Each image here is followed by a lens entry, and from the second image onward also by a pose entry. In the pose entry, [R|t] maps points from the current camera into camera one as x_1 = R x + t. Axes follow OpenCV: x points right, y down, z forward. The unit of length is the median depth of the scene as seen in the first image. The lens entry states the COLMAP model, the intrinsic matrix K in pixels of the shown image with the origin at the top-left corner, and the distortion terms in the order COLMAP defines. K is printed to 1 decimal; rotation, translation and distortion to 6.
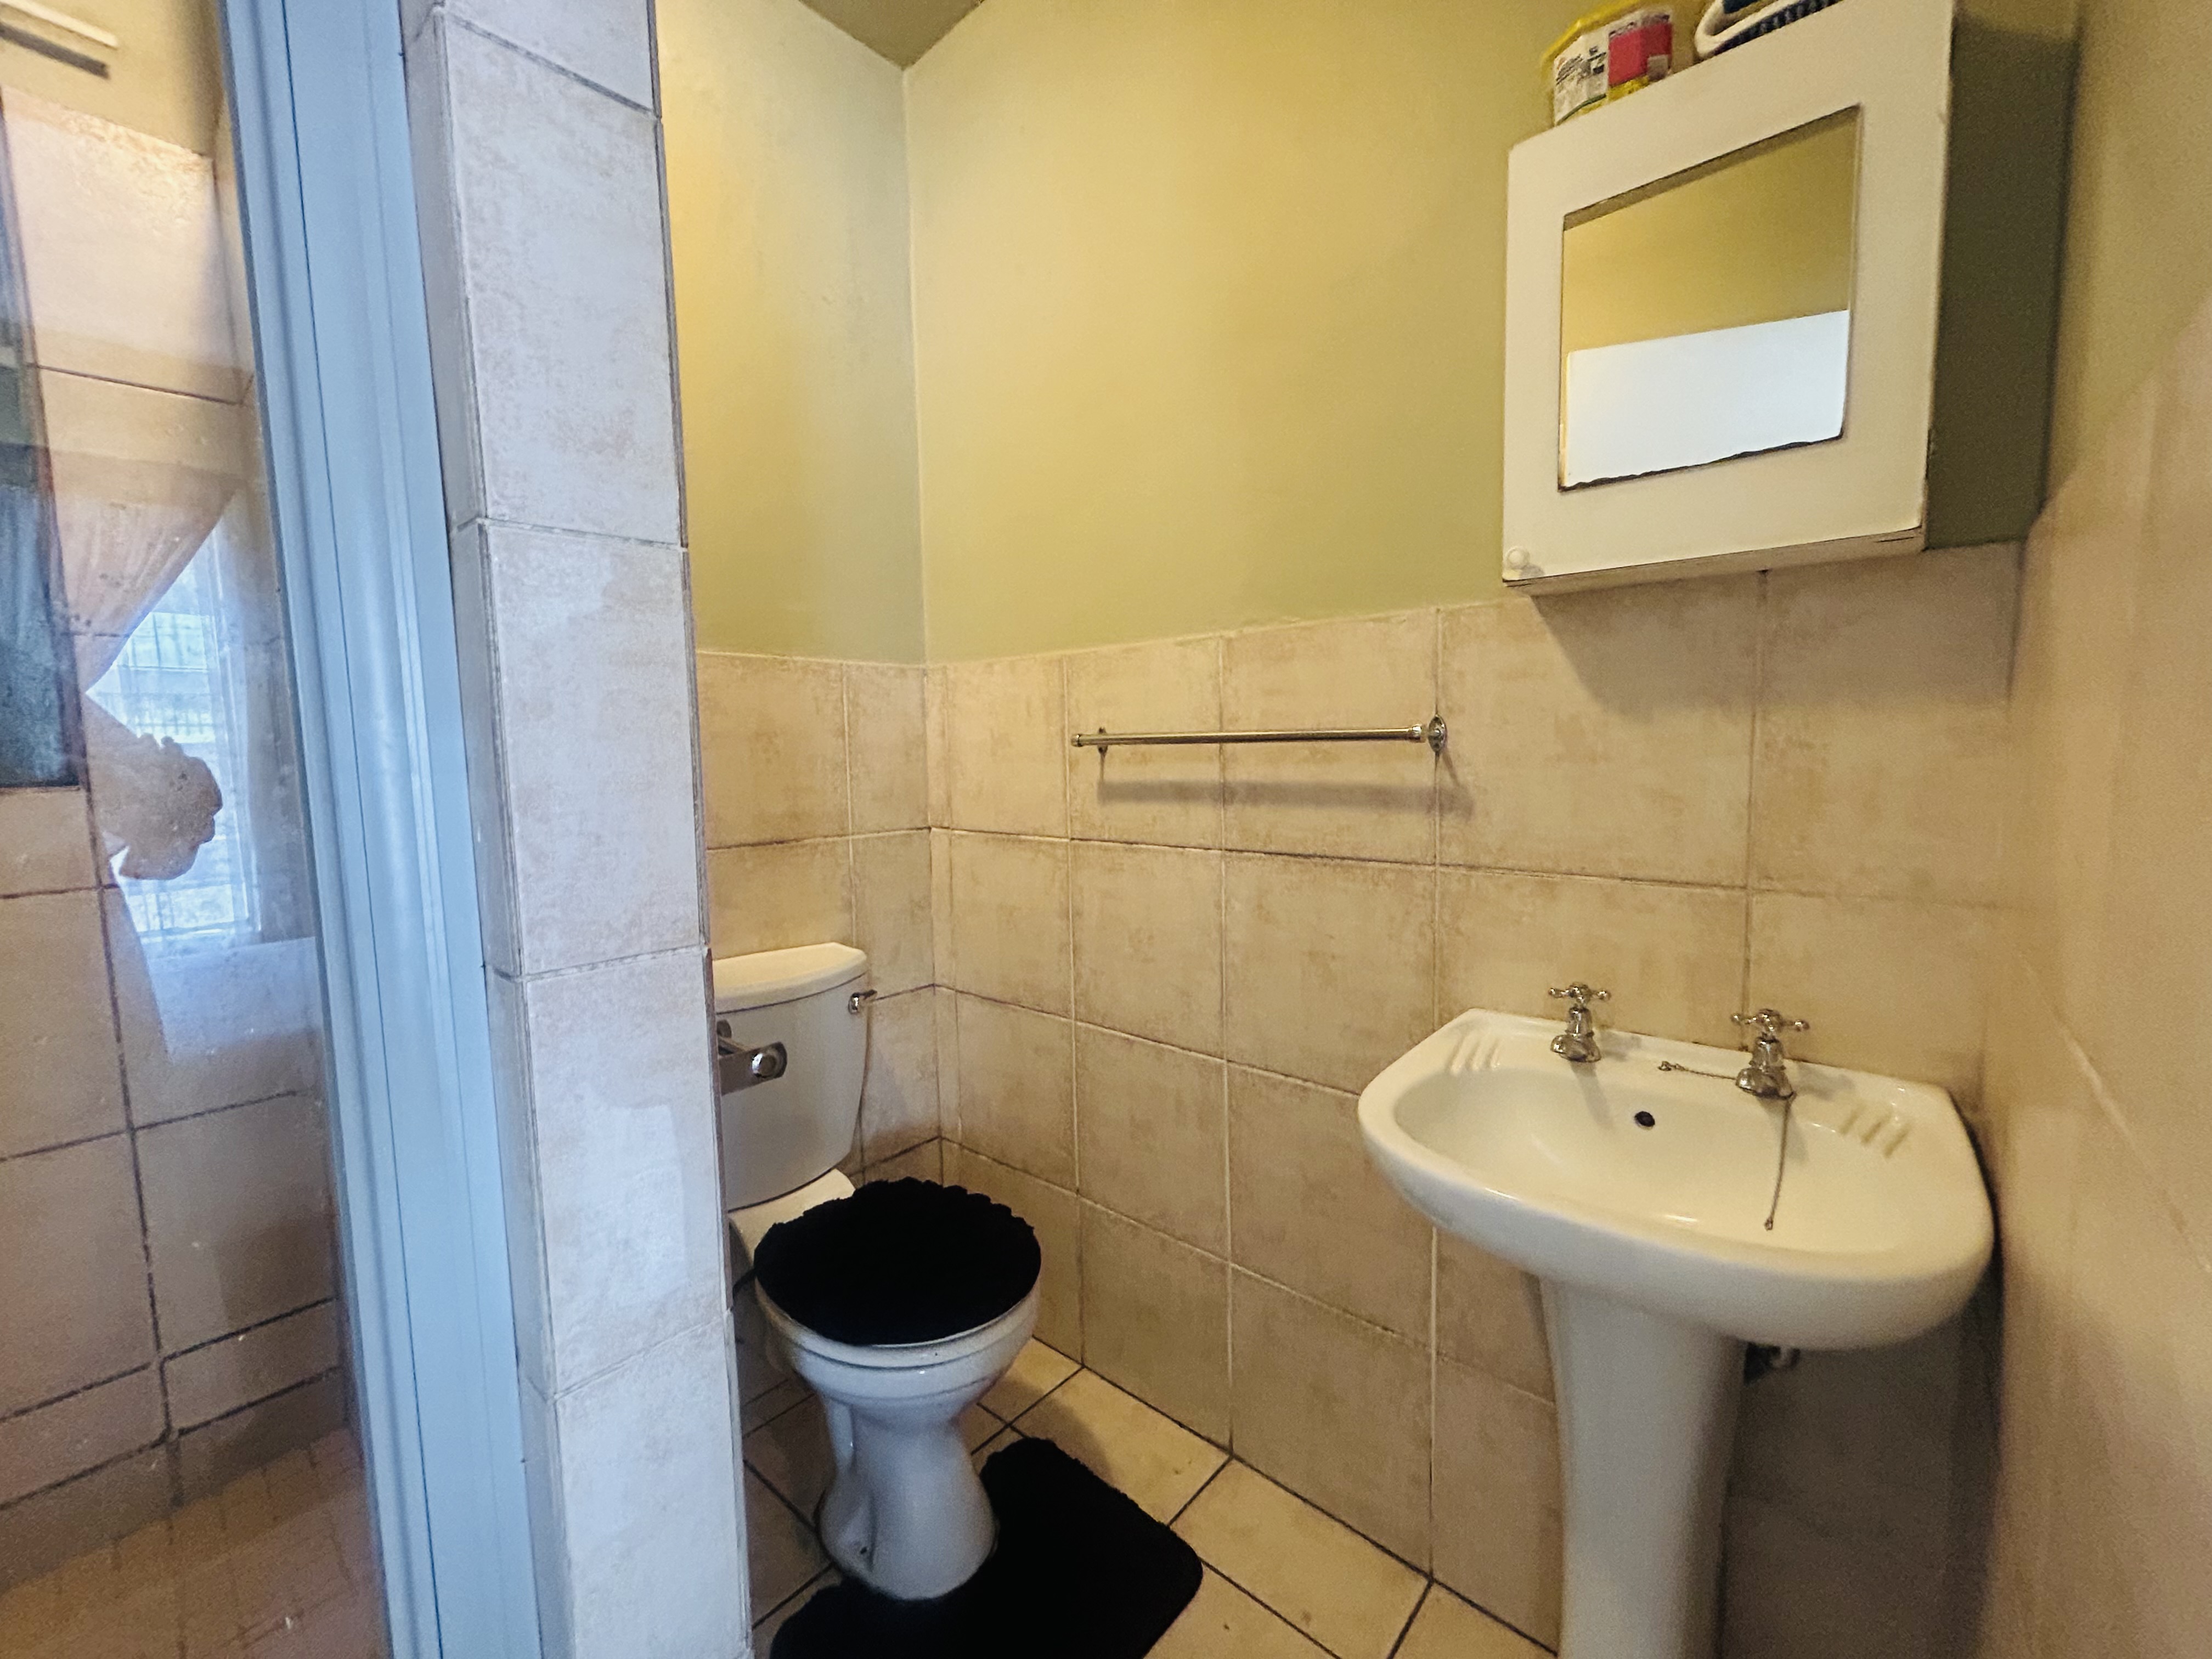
lens RADIAL K [[900.1, 0, 1102.8], [0, 900.1, 830.6], [0, 0, 1]] dist [-0.001149, 0.000265]
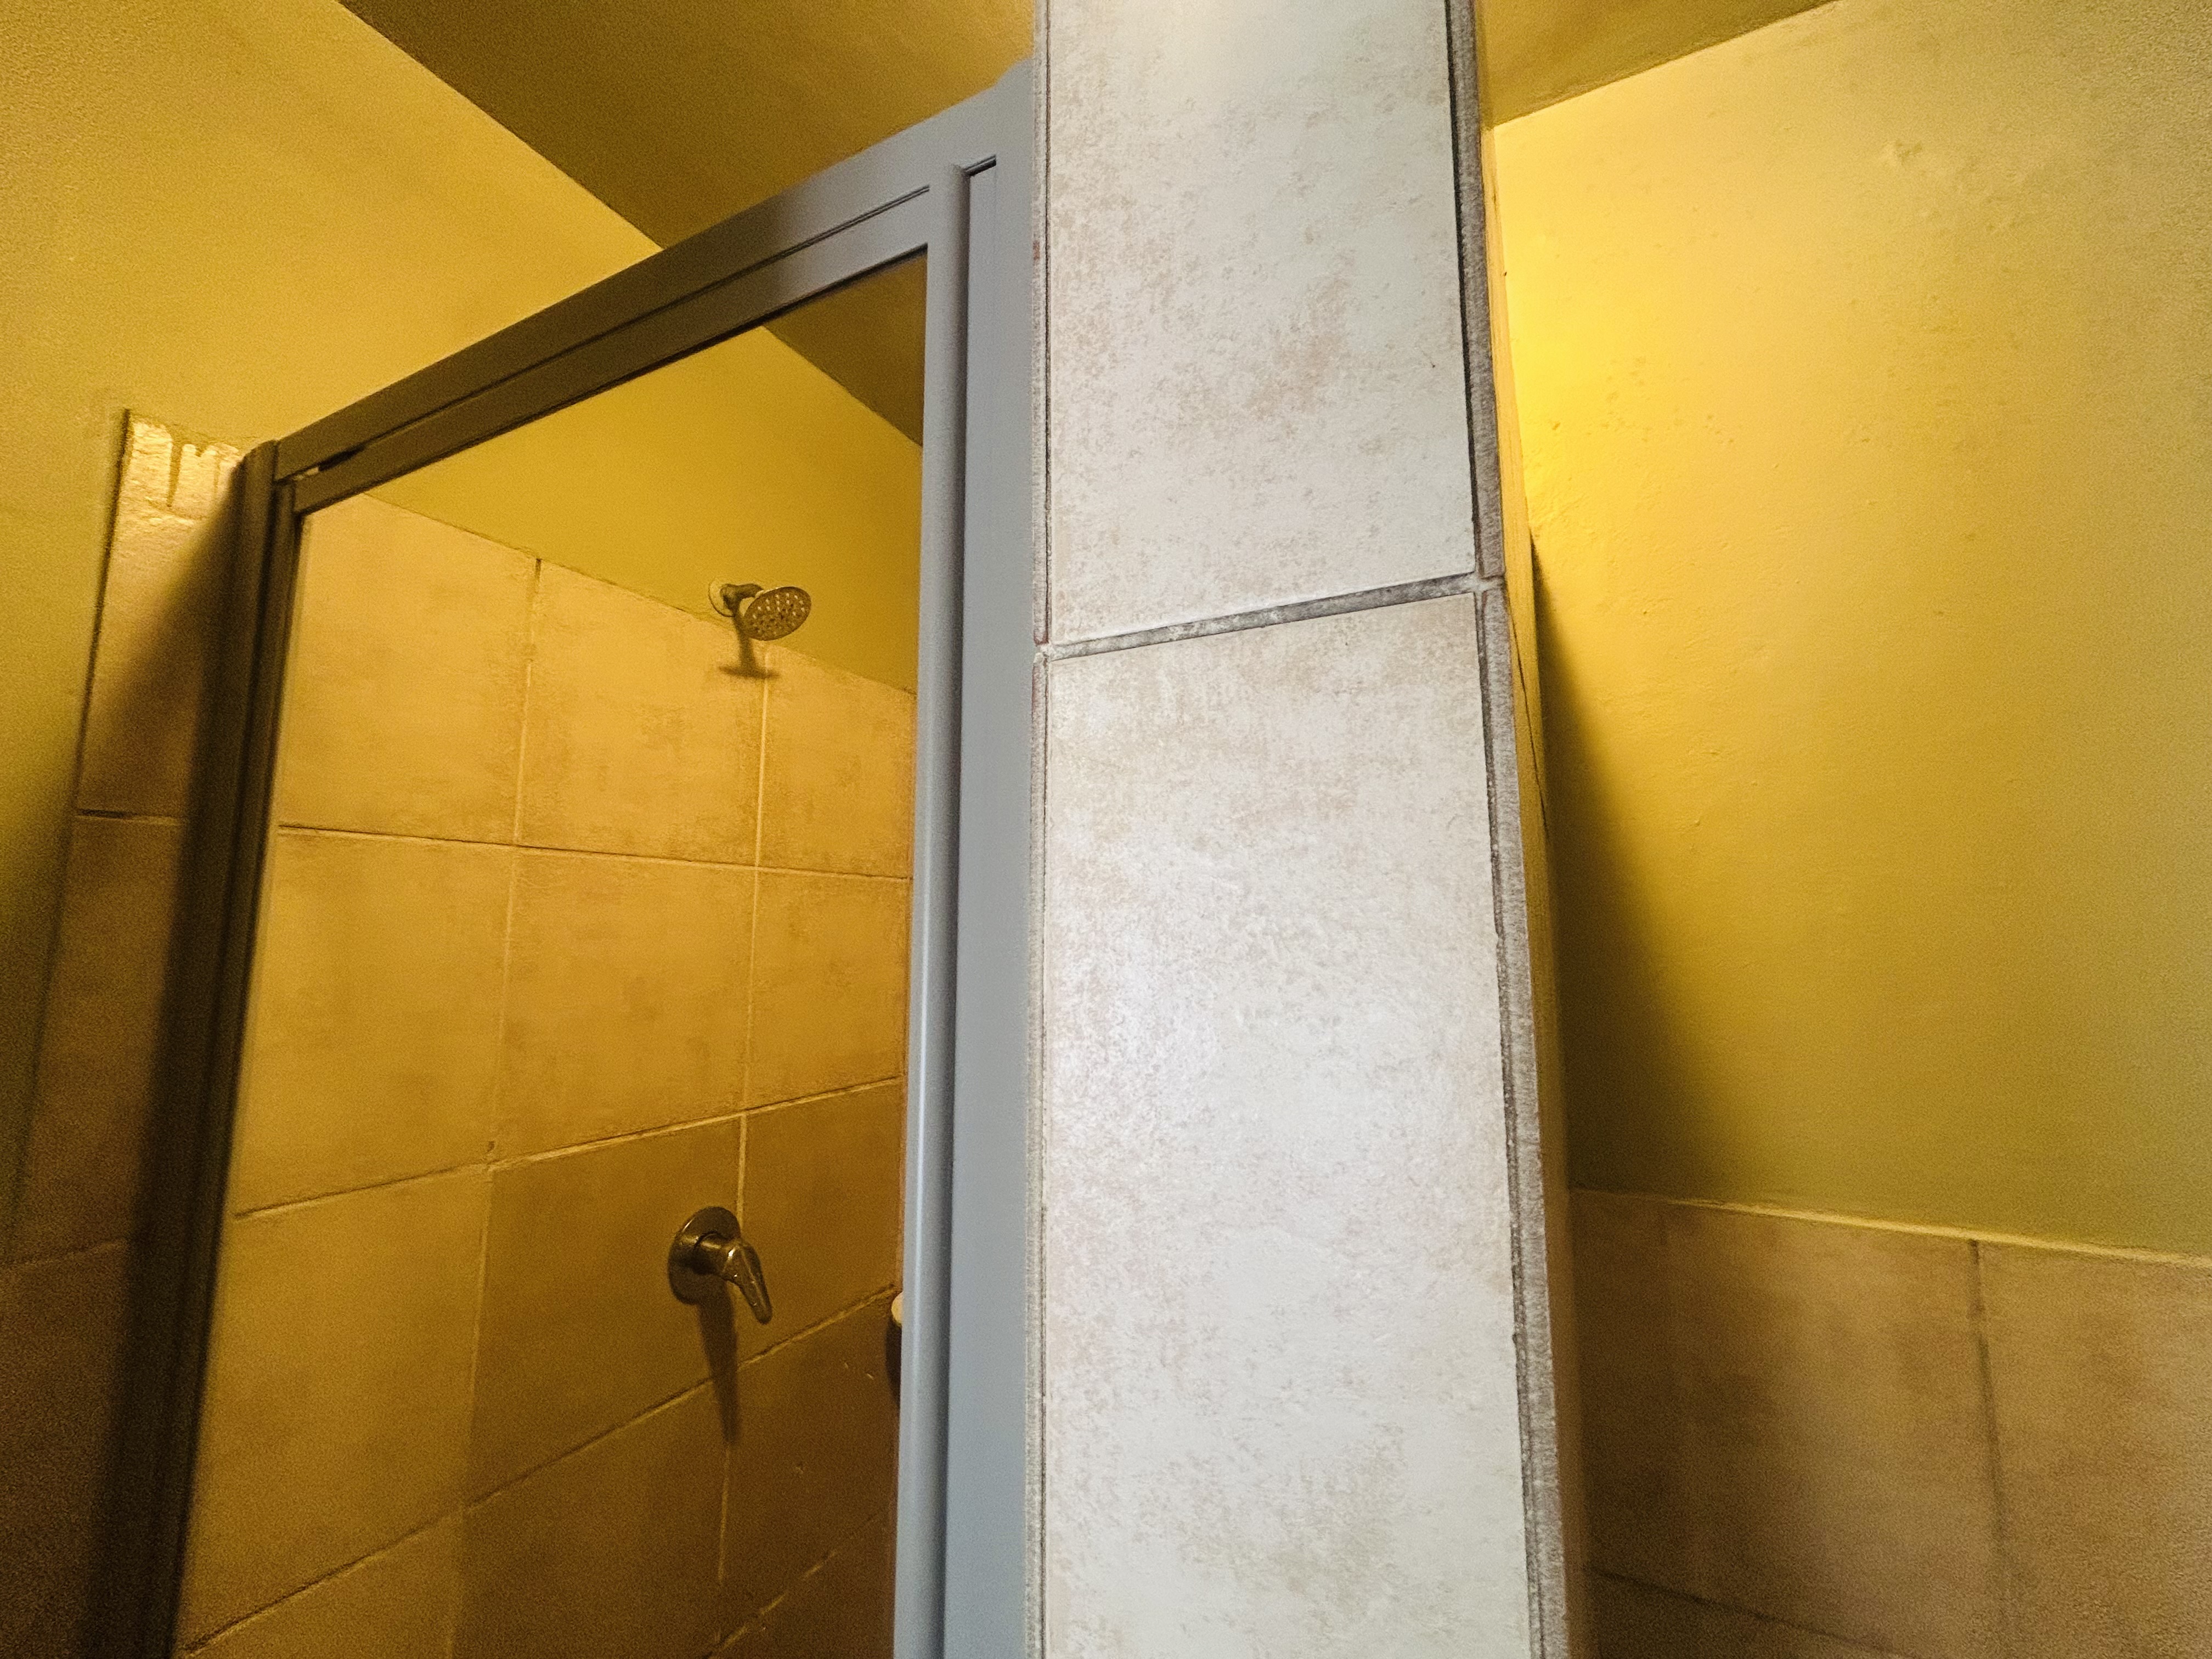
lens RADIAL K [[900.1, 0, 1112.5], [0, 900.1, 825.9], [0, 0, 1]] dist [-0.001149, 0.000265]
pose [[0.254858, -0.105246, -0.961234, -0.215827], [-0.104237, 0.985277, -0.135515, -0.662417], [0.961344, 0.134733, 0.240136, 0.819332]]
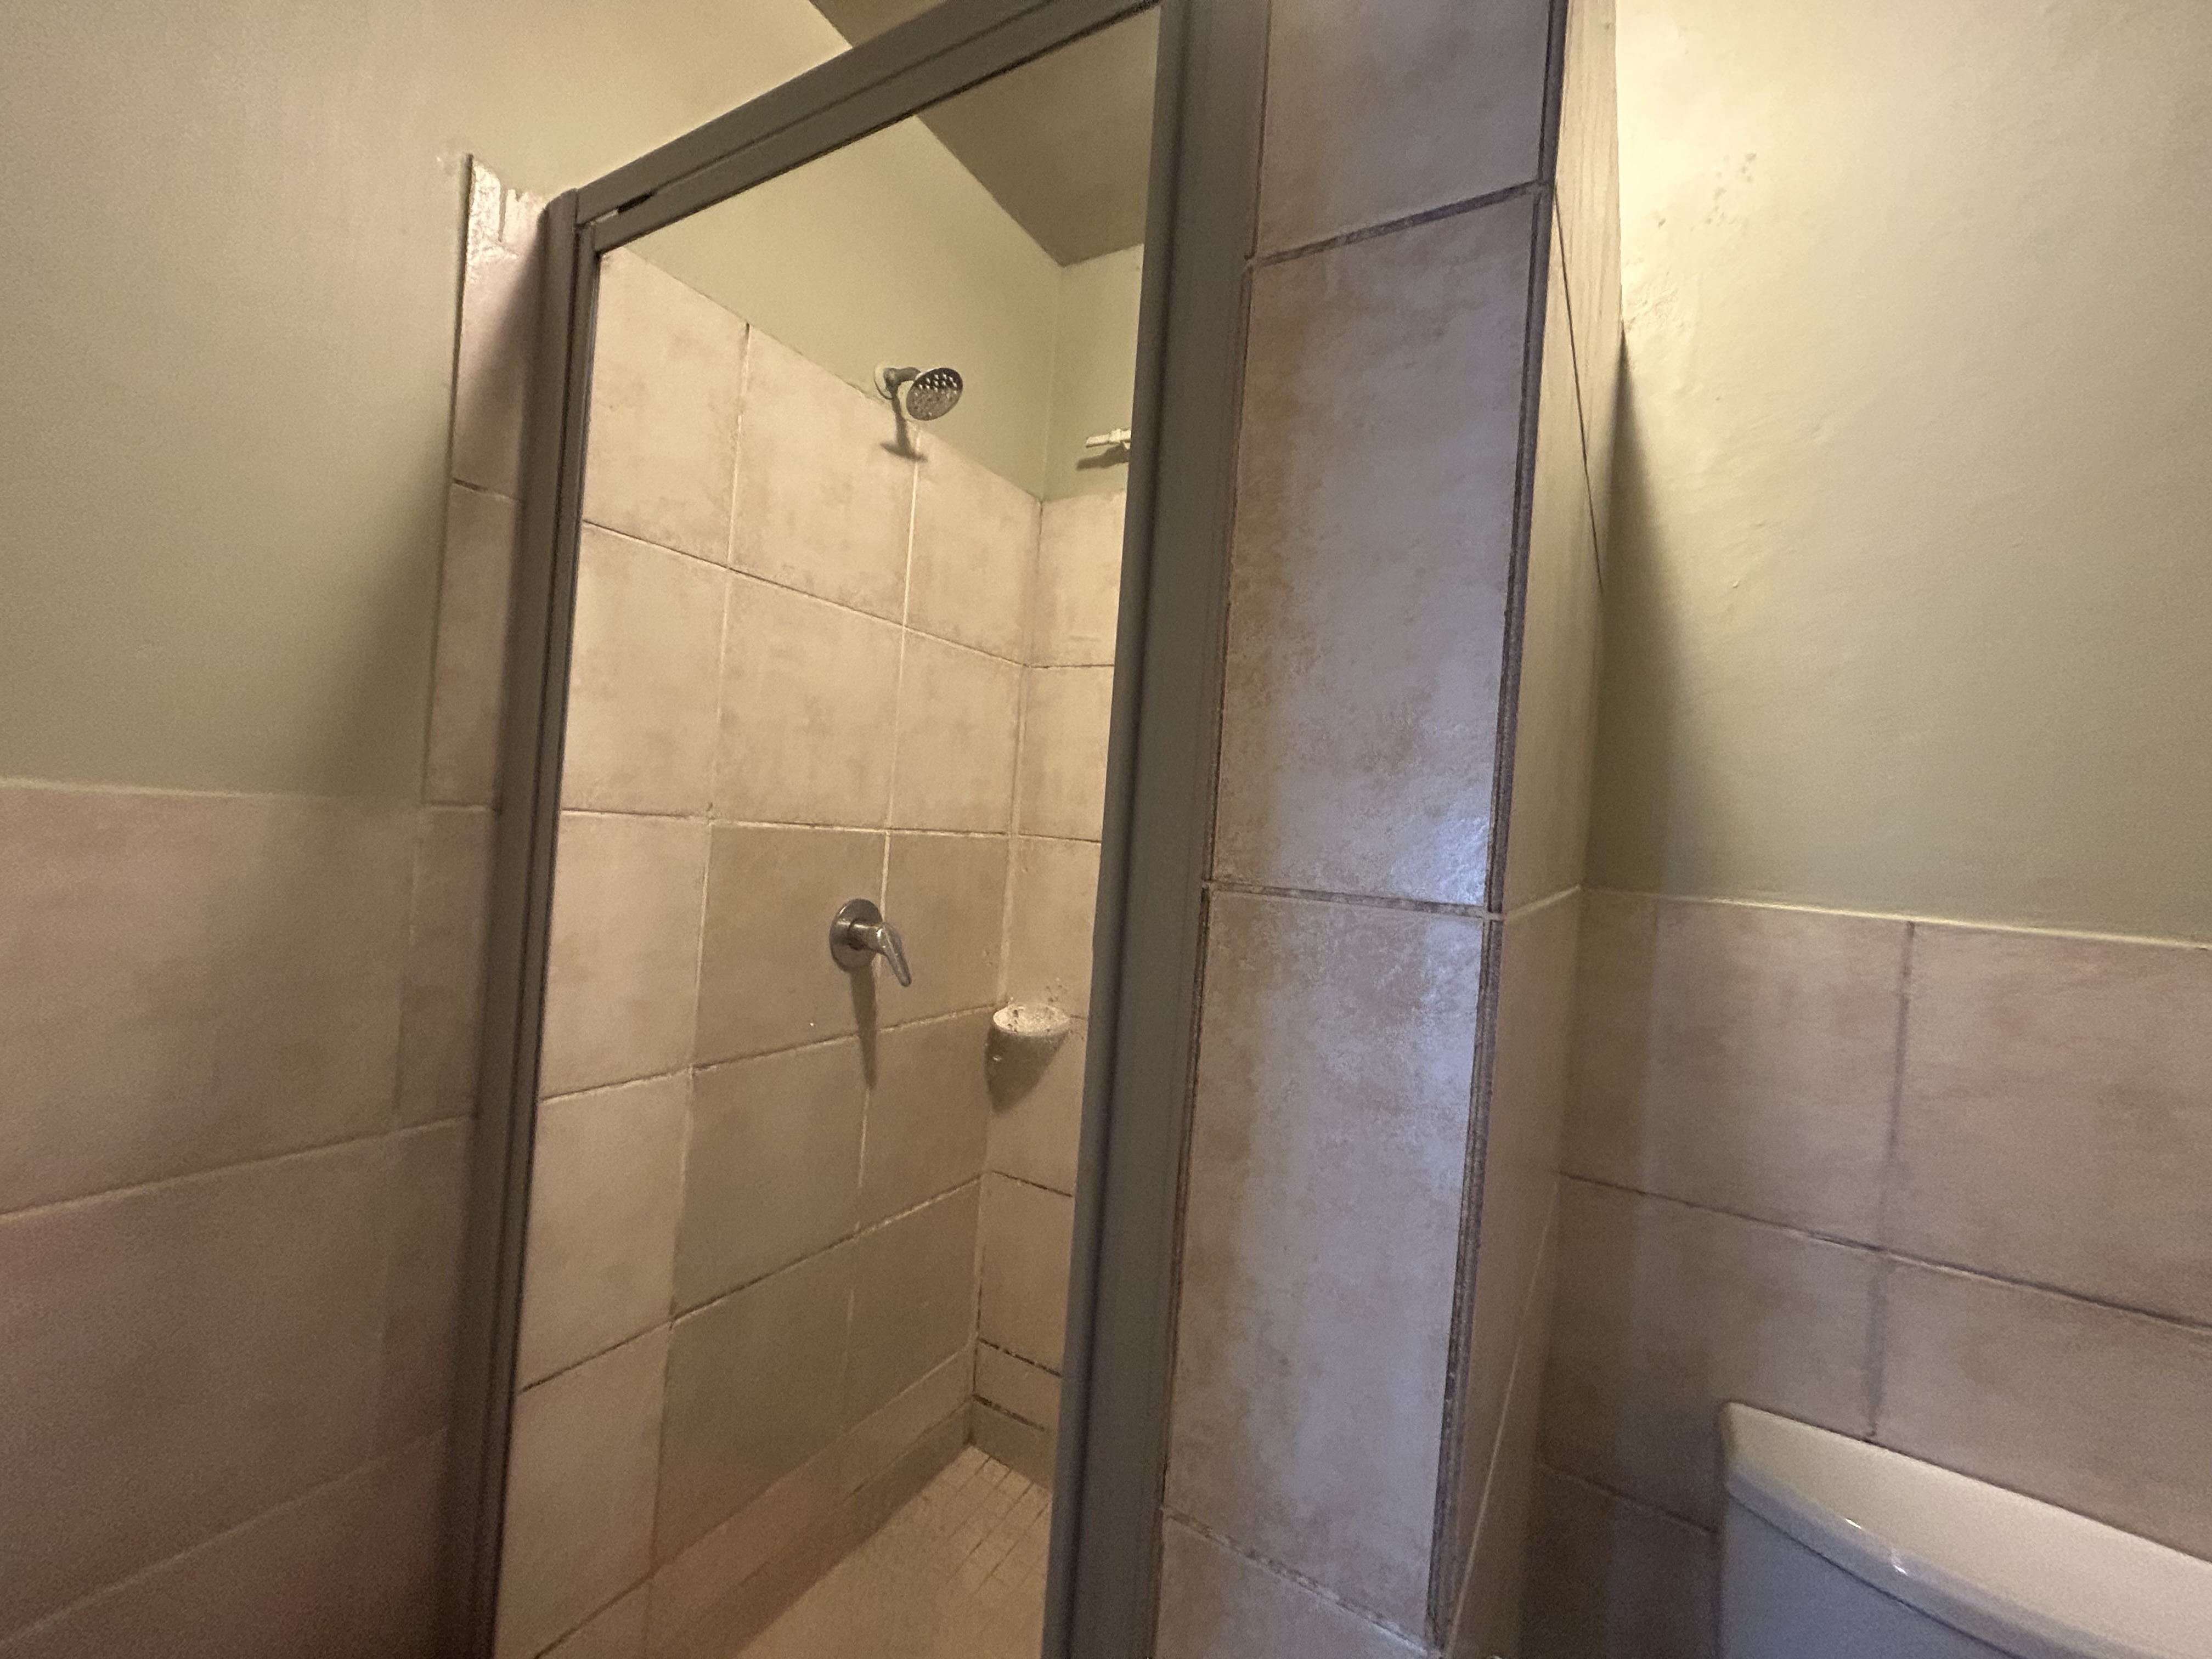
lens RADIAL K [[900.1, 0, 1110.0], [0, 900.1, 825.1], [0, 0, 1]] dist [-0.001149, 0.000265]
pose [[0.188373, 0.024844, -0.981783, 0.027699], [-0.179245, 0.983759, -0.009498, -0.348456], [0.965602, 0.177769, 0.189767, 0.722051]]
